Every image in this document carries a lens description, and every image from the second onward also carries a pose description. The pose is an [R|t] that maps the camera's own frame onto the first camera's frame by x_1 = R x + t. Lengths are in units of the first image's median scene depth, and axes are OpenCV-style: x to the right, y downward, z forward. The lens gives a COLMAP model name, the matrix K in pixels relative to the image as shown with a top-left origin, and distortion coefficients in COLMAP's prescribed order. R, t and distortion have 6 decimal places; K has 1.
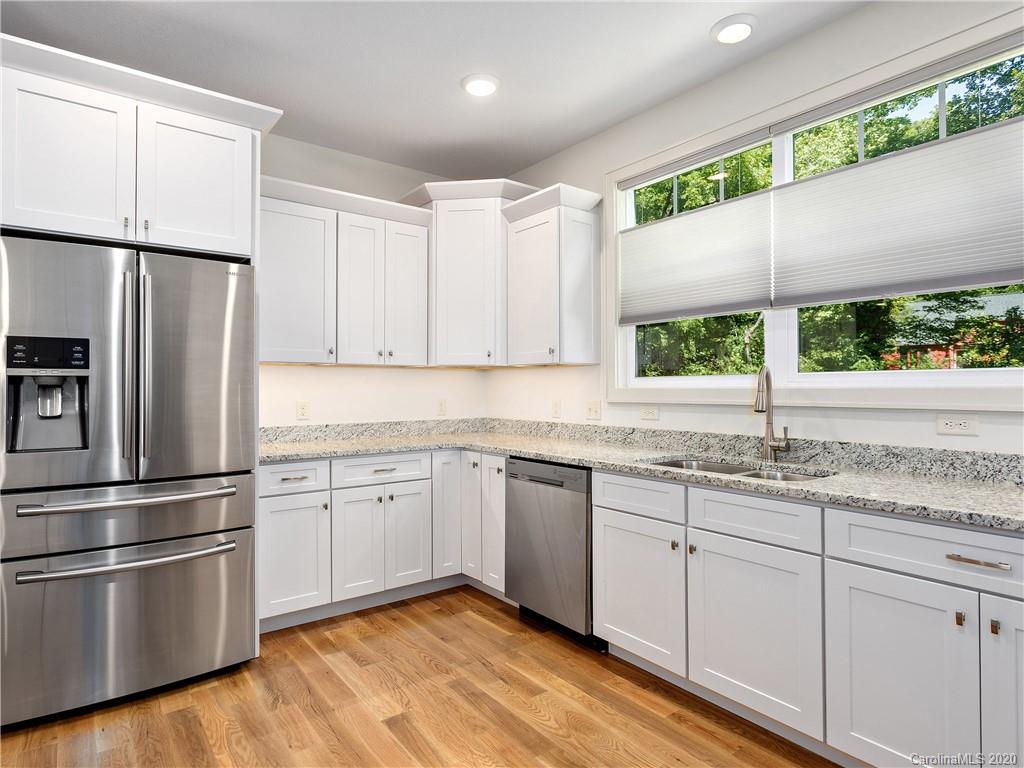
lens RADIAL K [[587.4, 0, 512.0], [0, 587.4, 384.0], [0, 0, 1]] dist [-0.002880, -0.000473]
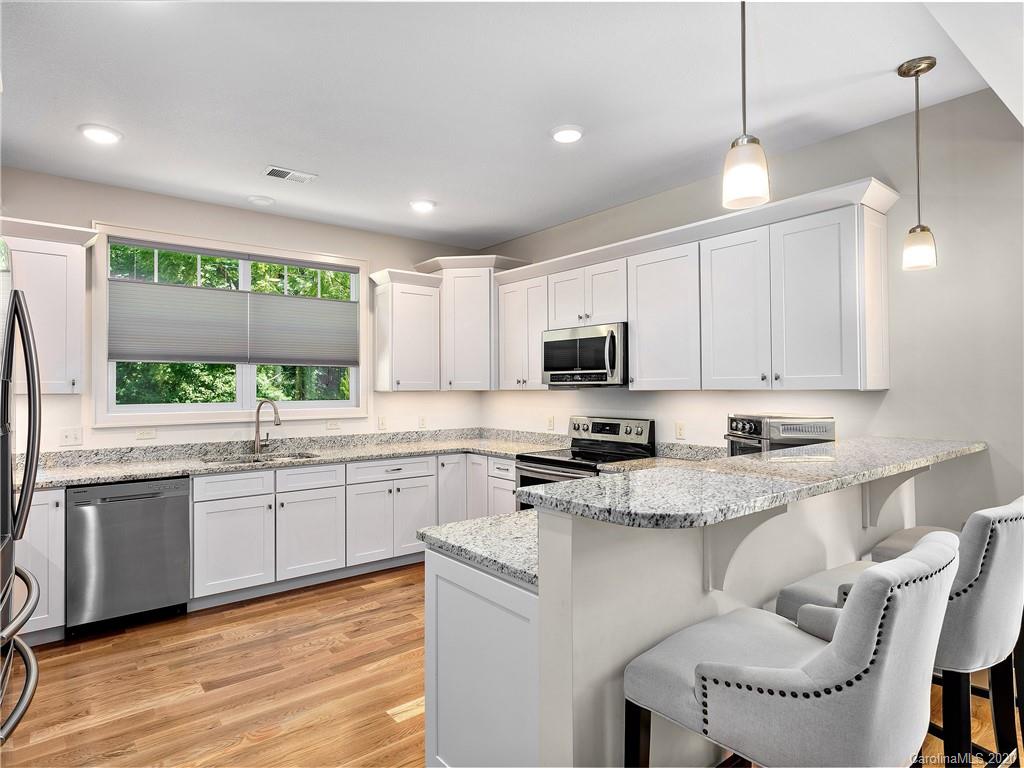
lens RADIAL K [[538.7, 0, 512.0], [0, 538.7, 384.0], [0, 0, 1]] dist [0.000899, 0.000485]
pose [[-0.062163, 0.013897, 0.997969, -1.229098], [-0.004370, 0.999890, -0.014196, -0.055599], [-0.998056, -0.005244, -0.062096, 0.372809]]
